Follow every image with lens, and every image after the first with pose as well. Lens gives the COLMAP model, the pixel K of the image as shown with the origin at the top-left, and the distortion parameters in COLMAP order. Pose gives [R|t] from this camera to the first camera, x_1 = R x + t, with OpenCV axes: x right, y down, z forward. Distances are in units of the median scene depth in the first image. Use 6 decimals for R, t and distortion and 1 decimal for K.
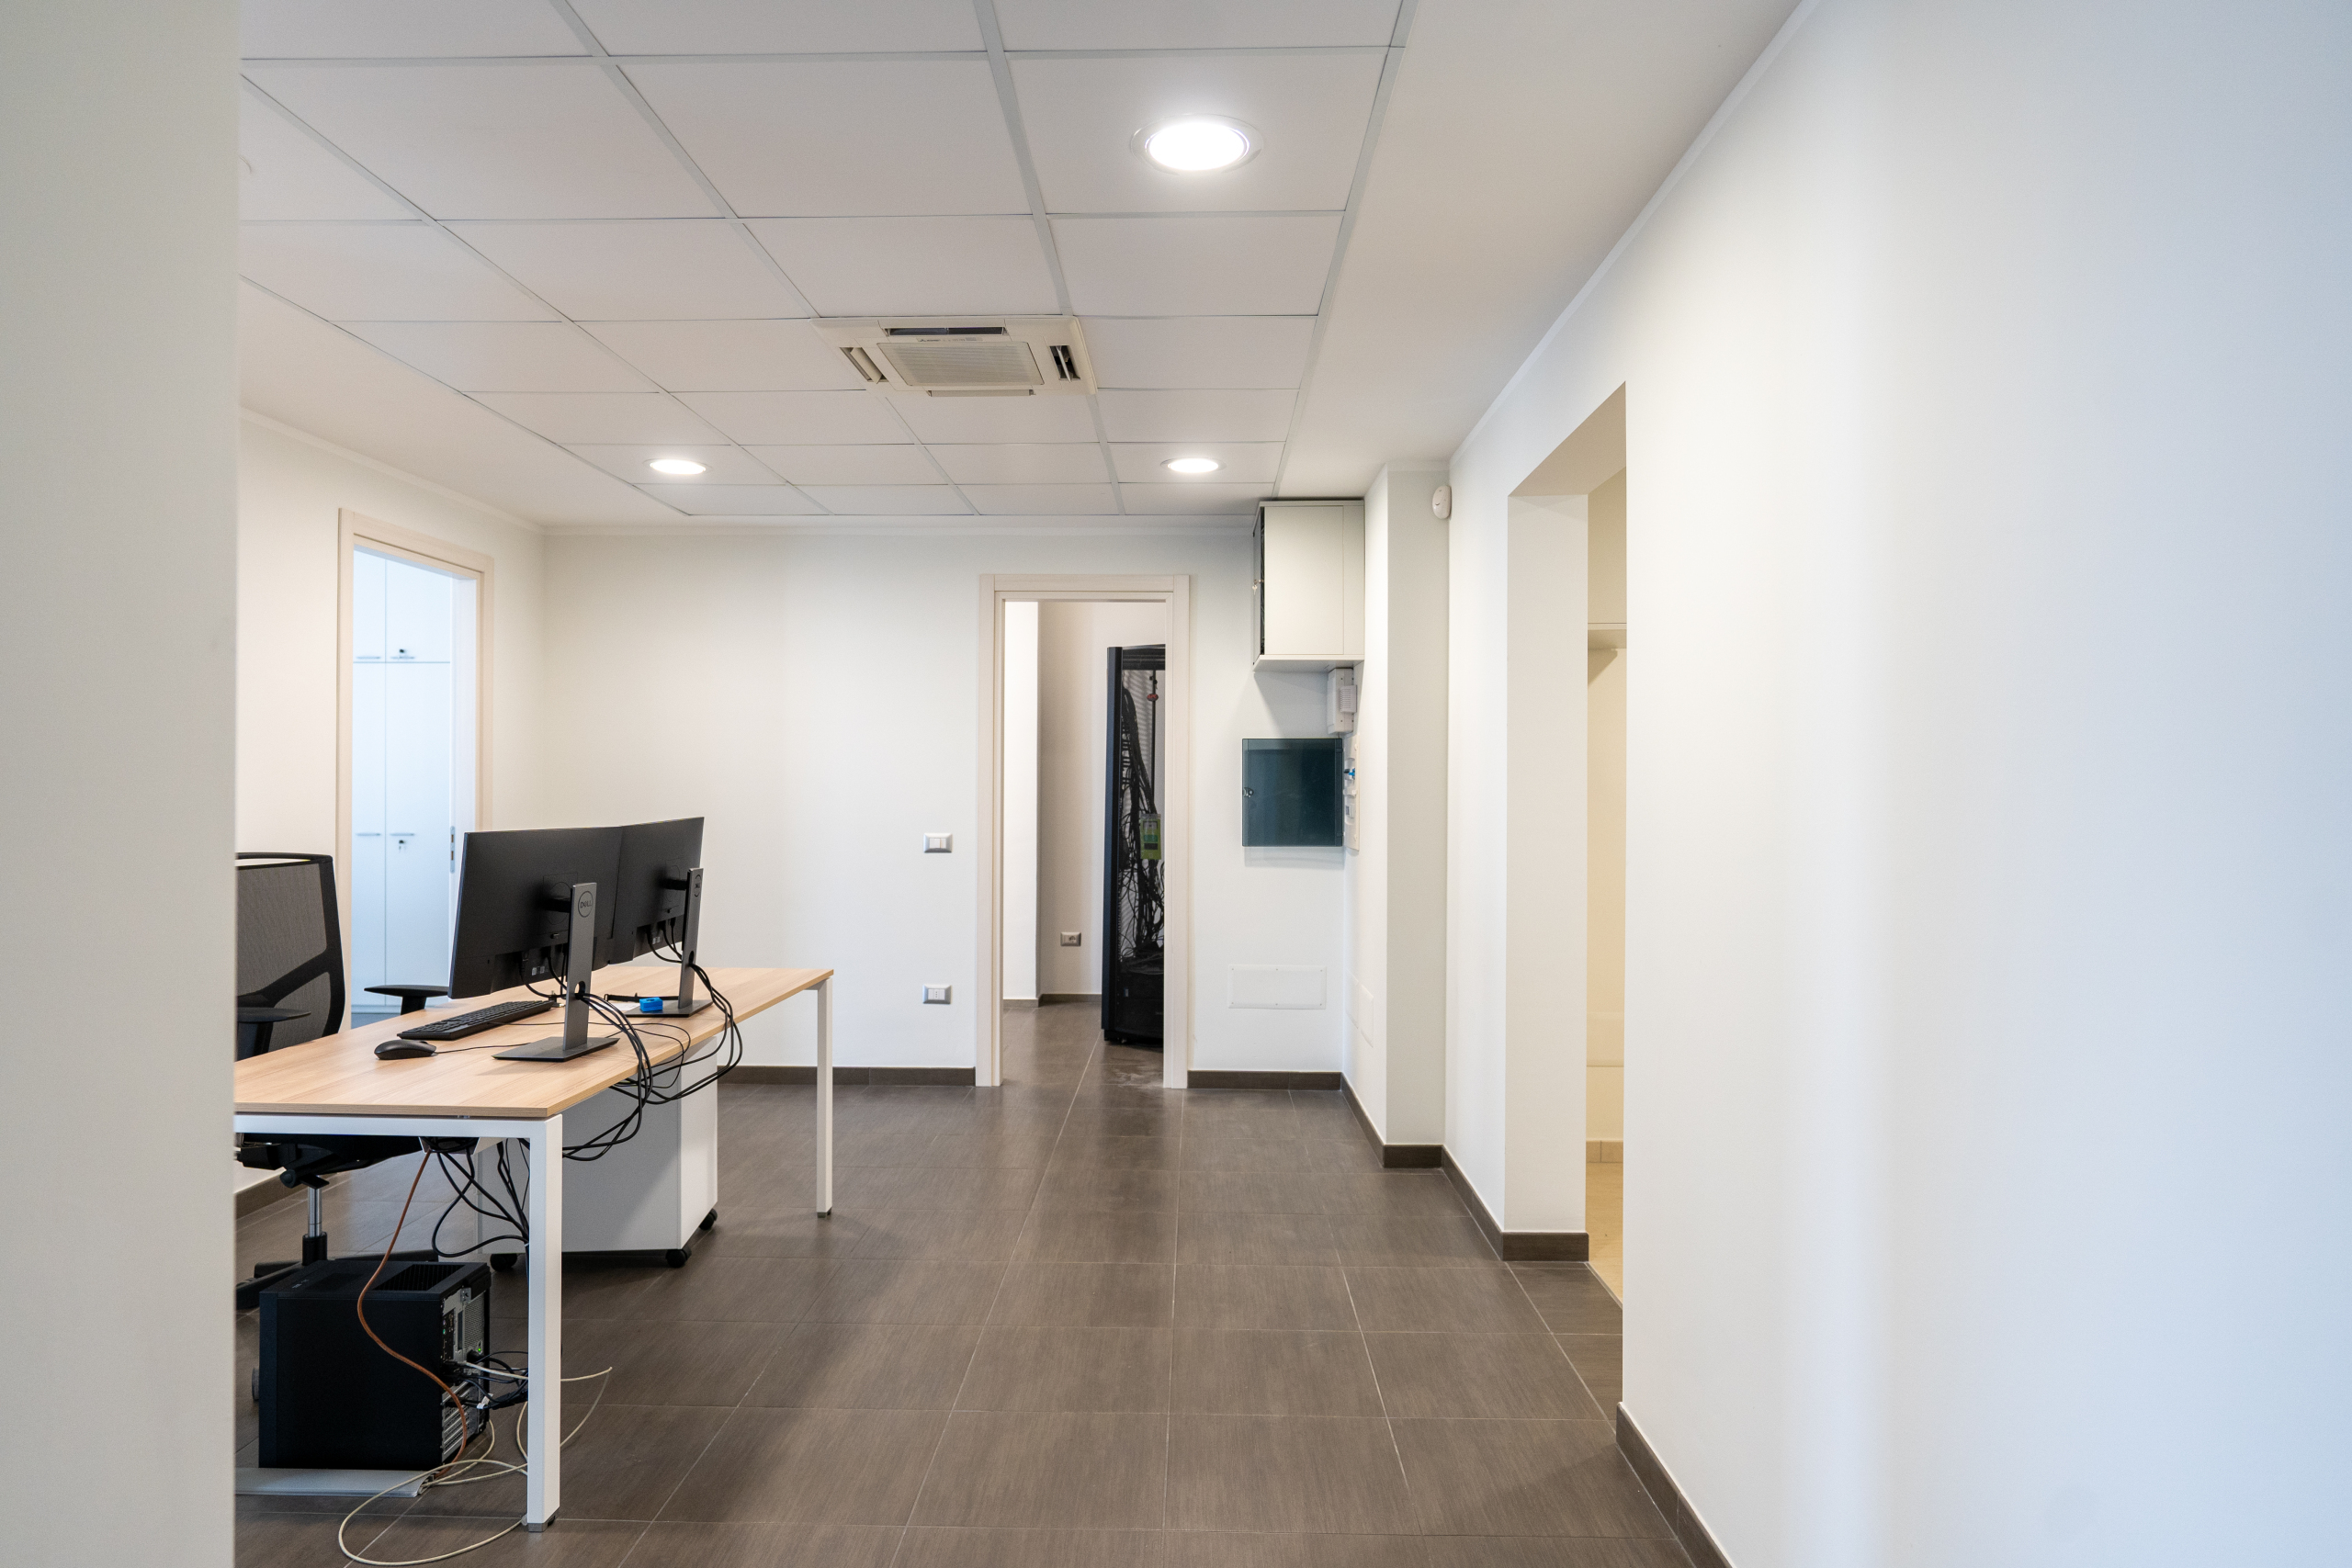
lens RADIAL K [[1403.3, 0, 1172.3], [0, 1403.3, 785.6], [0, 0, 1]] dist [-0.004004, 0.001810]
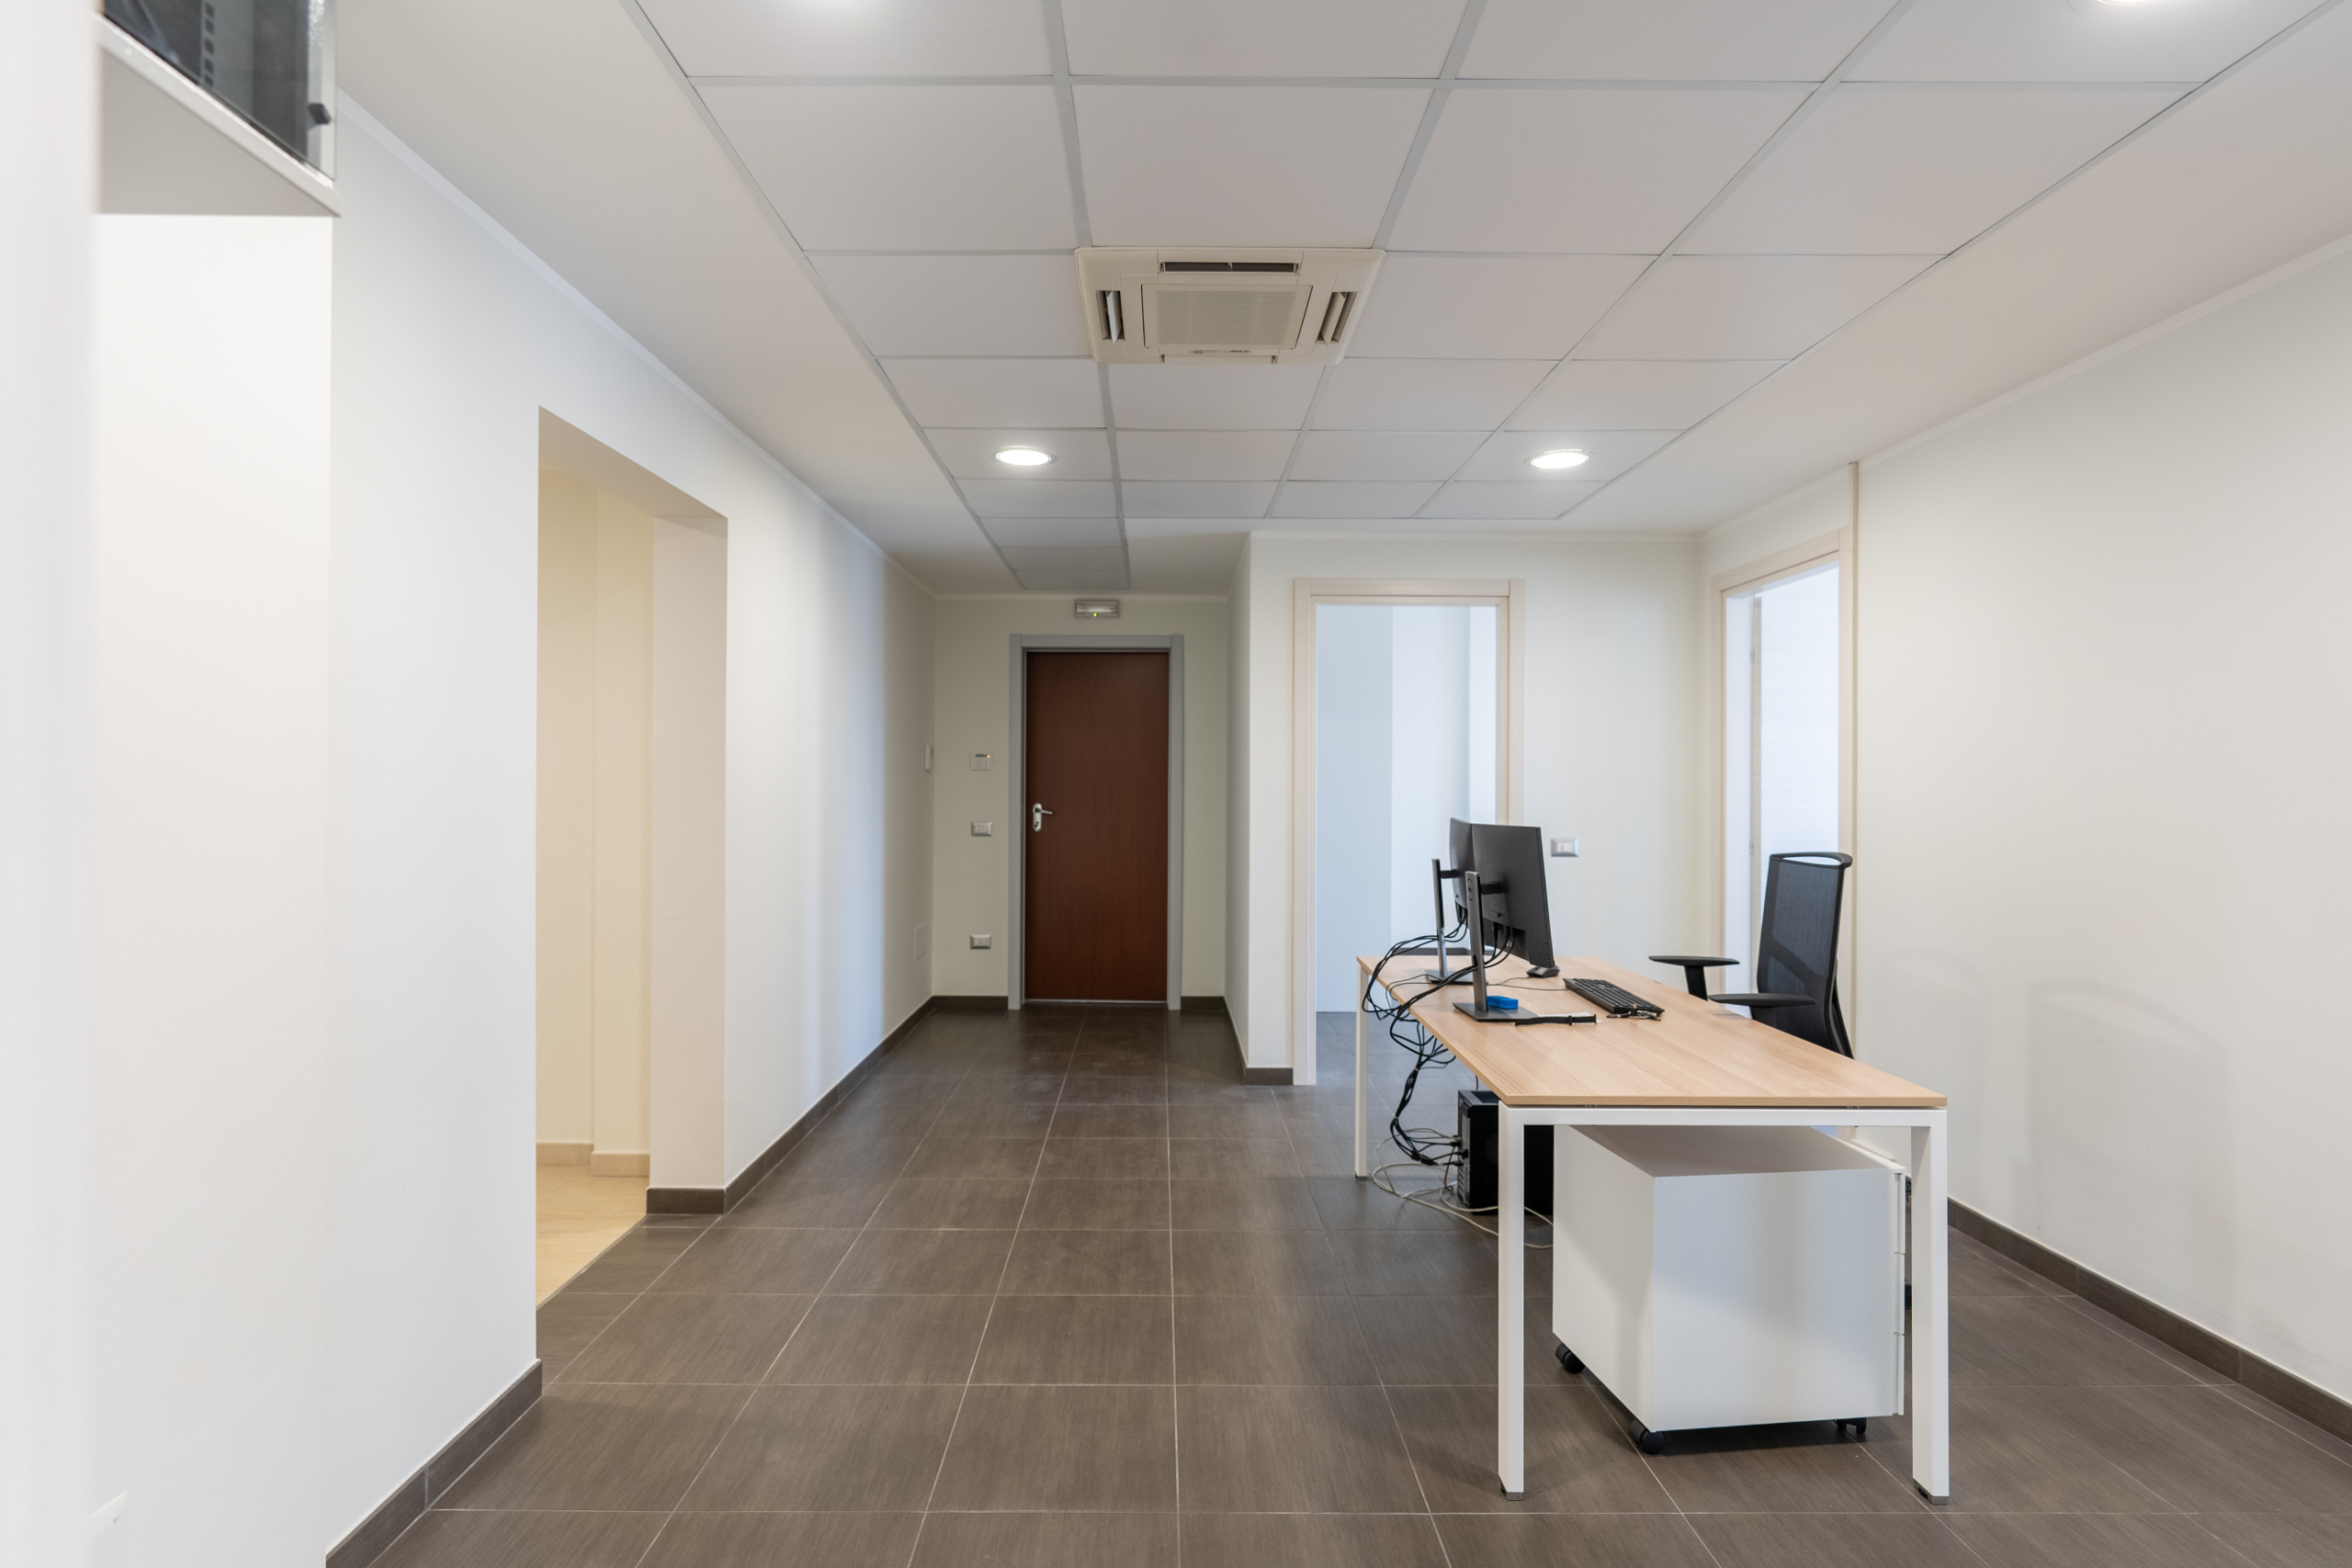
lens RADIAL K [[1193.4, 0, 1174.5], [0, 1193.4, 782.2], [0, 0, 1]] dist [0.002606, 0.000189]
pose [[-0.999518, -0.008302, -0.029927, -0.084446], [-0.008178, 0.999957, -0.004278, 0.000067], [0.029961, -0.004032, -0.999543, 1.535028]]
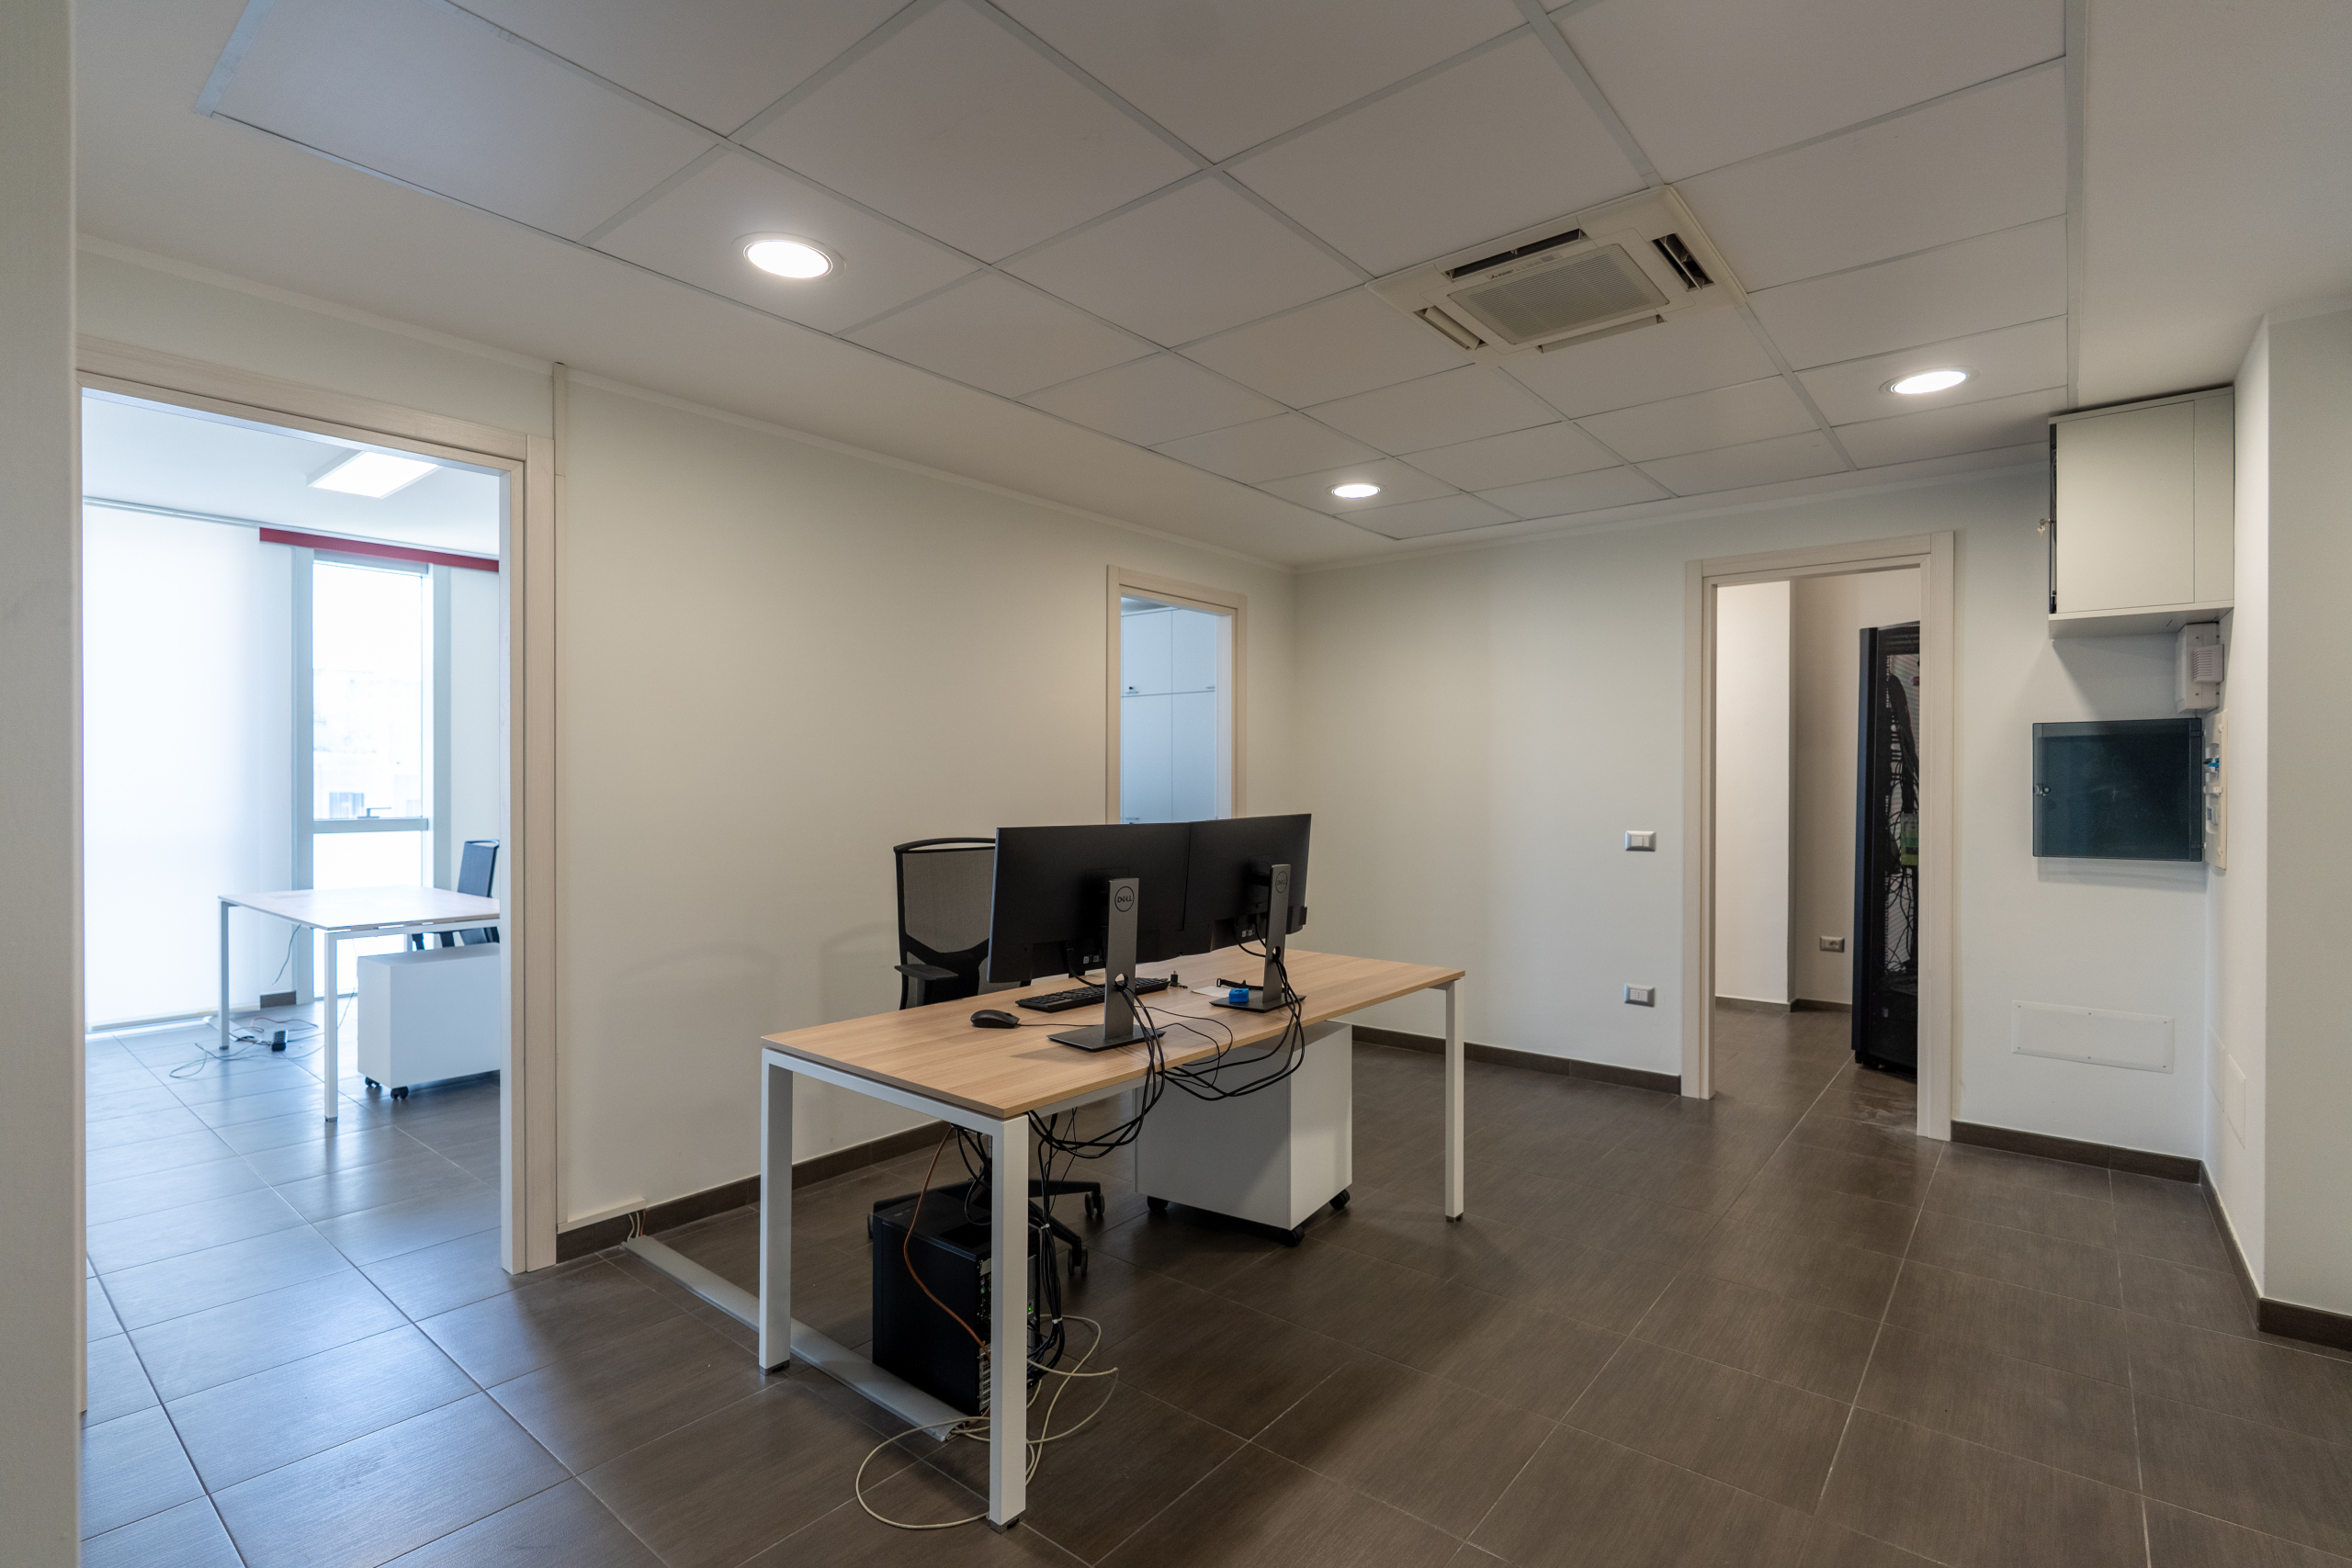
lens RADIAL K [[1104.6, 0, 1161.2], [0, 1104.6, 789.0], [0, 0, 1]] dist [-0.007868, 0.002583]
pose [[0.781462, 0.000740, -0.623953, 0.074028], [0.002749, 0.999986, 0.004629, 0.000106], [0.623947, -0.005333, 0.781449, 0.268992]]
